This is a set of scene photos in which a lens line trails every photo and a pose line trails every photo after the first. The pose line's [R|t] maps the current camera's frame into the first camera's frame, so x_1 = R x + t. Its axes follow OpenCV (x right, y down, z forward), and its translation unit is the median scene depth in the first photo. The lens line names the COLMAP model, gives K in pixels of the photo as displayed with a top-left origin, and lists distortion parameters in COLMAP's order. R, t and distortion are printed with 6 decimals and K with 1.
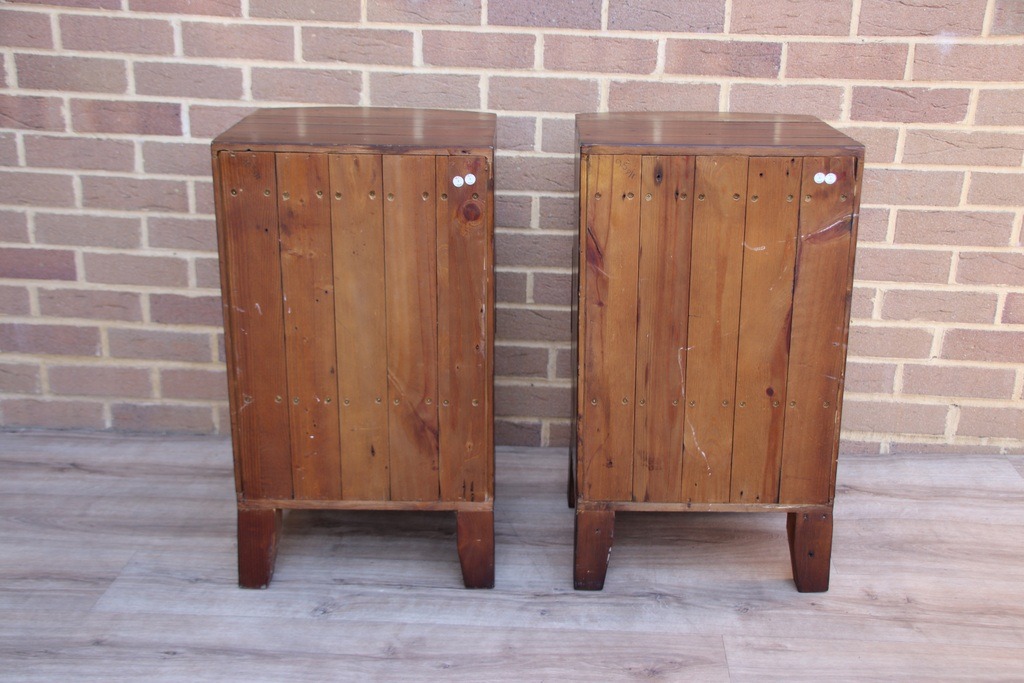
lens RADIAL K [[1210.5, 0, 511.3], [0, 1210.5, 355.6], [0, 0, 1]] dist [-0.004454, 0.411208]
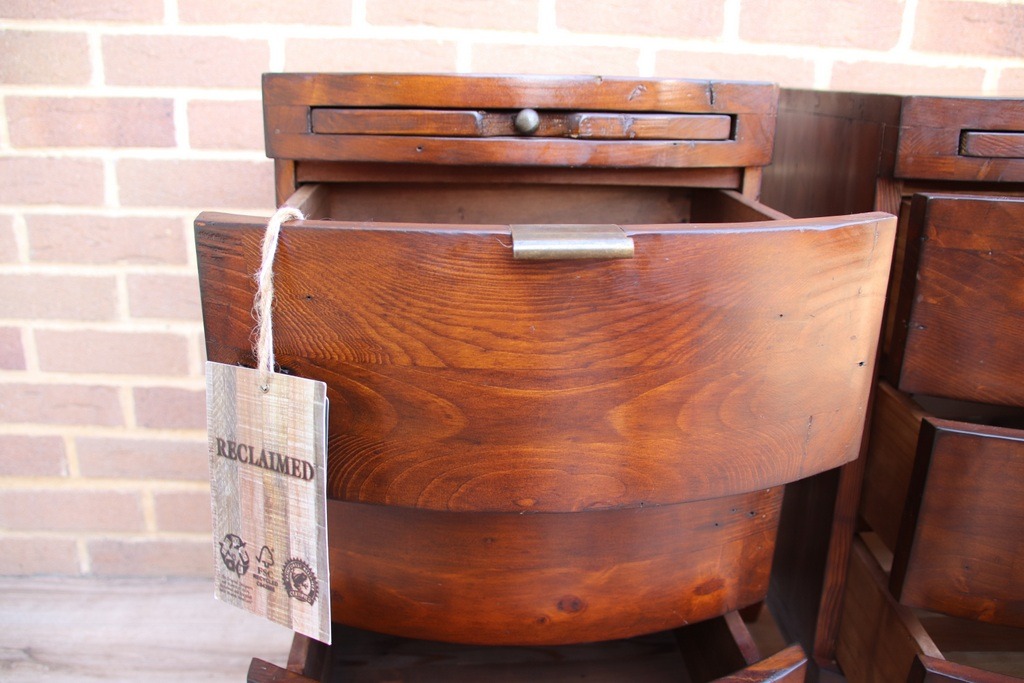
lens RADIAL K [[851.5, 0, 511.1], [0, 851.5, 351.0], [0, 0, 1]] dist [-0.155546, 0.135365]
pose [[0.994581, -0.027462, 0.100275, -0.143368], [0.027551, 0.999620, 0.000501, -0.069268], [-0.100251, 0.002264, 0.994960, 0.554294]]
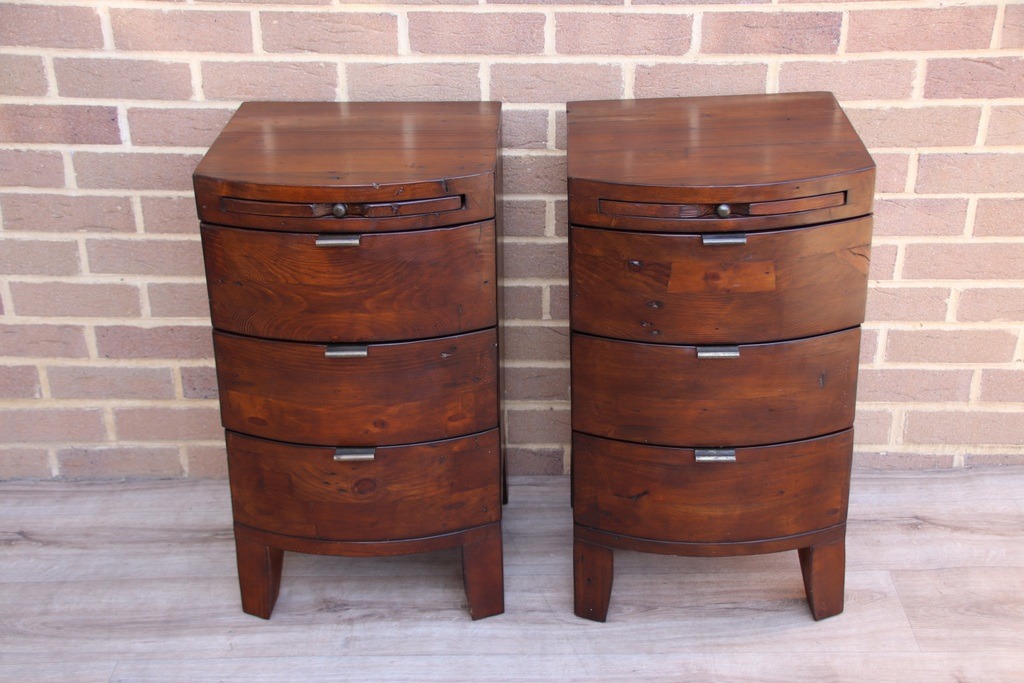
lens RADIAL K [[1410.4, 0, 513.3], [0, 1410.4, 358.5], [0, 0, 1]] dist [0.065661, 0.639692]
pose [[0.998338, -0.048967, 0.030380, -0.041693], [0.044323, 0.989408, 0.138227, -0.162046], [-0.036827, -0.136651, 0.989935, 0.007478]]
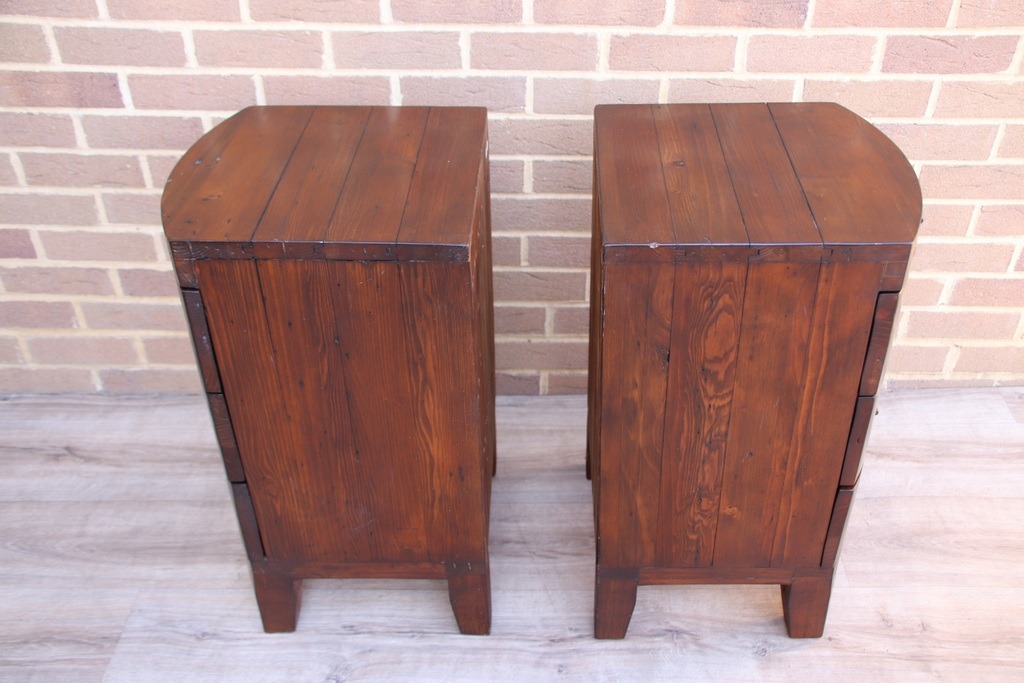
lens RADIAL K [[1009.4, 0, 520.6], [0, 1009.4, 348.5], [0, 0, 1]] dist [-0.088821, 0.270135]
pose [[0.998503, -0.047756, 0.026660, -0.012272], [0.037274, 0.950880, 0.307307, -0.231910], [-0.040026, -0.305854, 0.951237, 0.249116]]
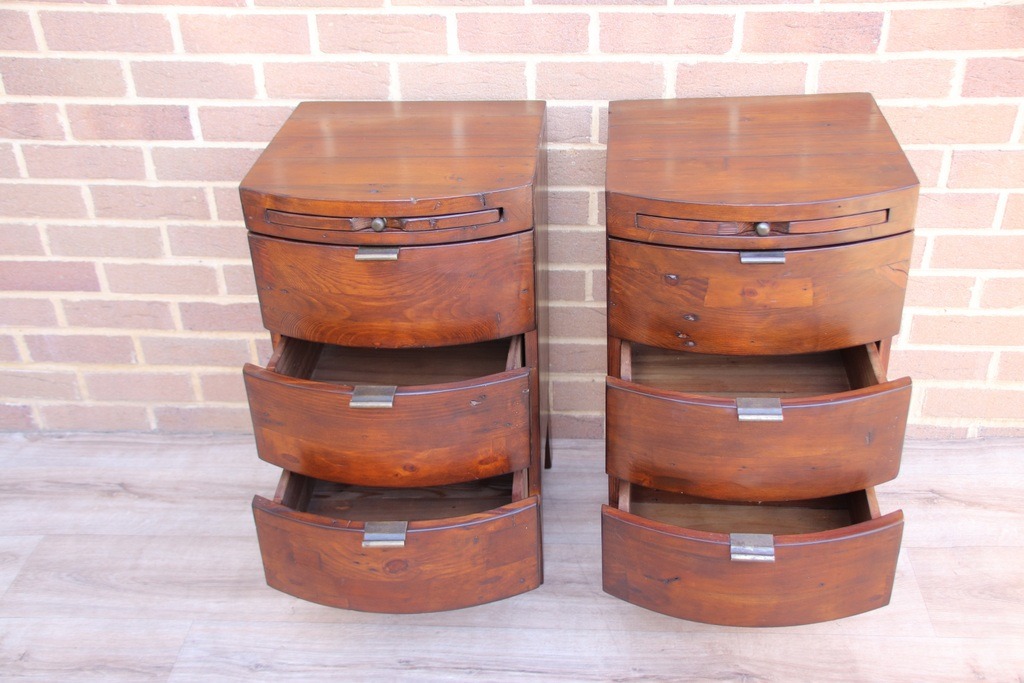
lens RADIAL K [[1110.4, 0, 511.4], [0, 1110.4, 355.7], [0, 0, 1]] dist [-0.047397, 0.342909]
pose [[0.998641, -0.038256, -0.035391, -0.015949], [0.045463, 0.971479, 0.232726, -0.209747], [0.025478, -0.234018, 0.971898, 0.181978]]
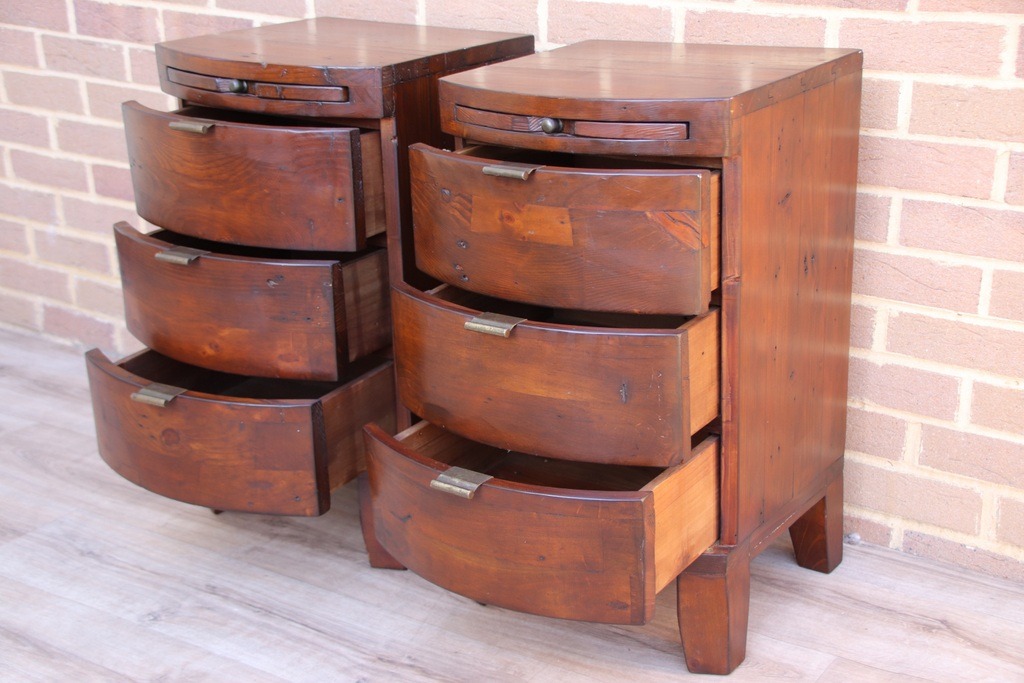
lens RADIAL K [[1483.7, 0, 511.8], [0, 1483.7, 357.2], [0, 0, 1]] dist [0.111684, 0.576400]
pose [[0.860186, 0.144983, -0.488938, 0.458685], [-0.127224, 0.989431, 0.069567, -0.066268], [0.493857, 0.002365, 0.869540, 0.151966]]
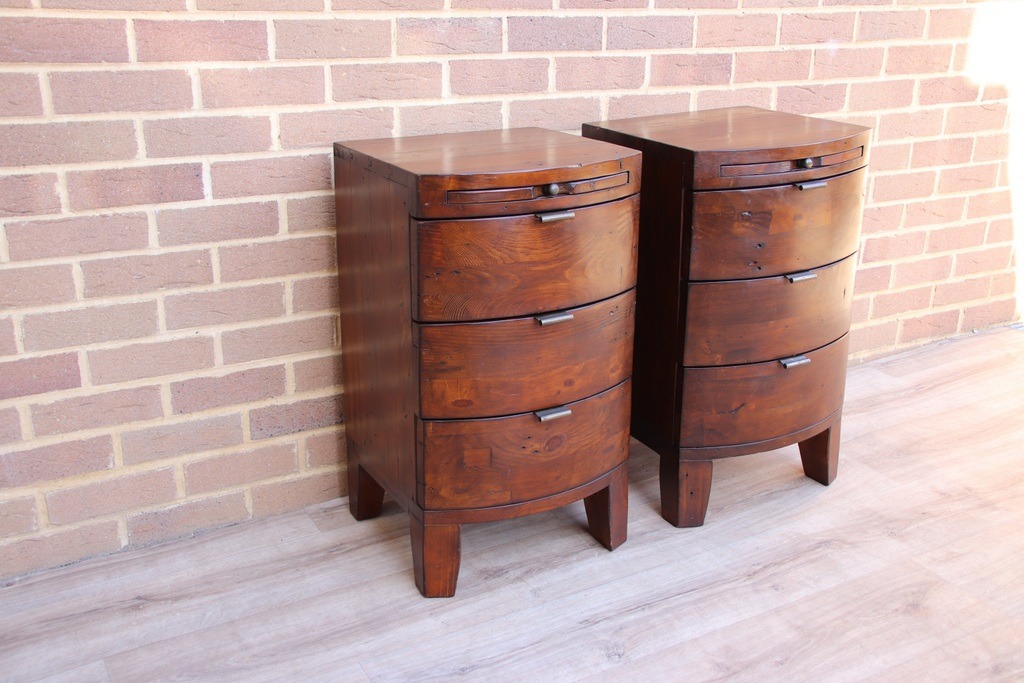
lens RADIAL K [[1071.5, 0, 511.0], [0, 1071.5, 348.9], [0, 0, 1]] dist [-0.060799, 0.282768]
pose [[0.841504, -0.197541, 0.502840, -0.502160], [0.180270, 0.980080, 0.083343, -0.100703], [-0.509287, 0.020514, 0.860352, 0.230652]]
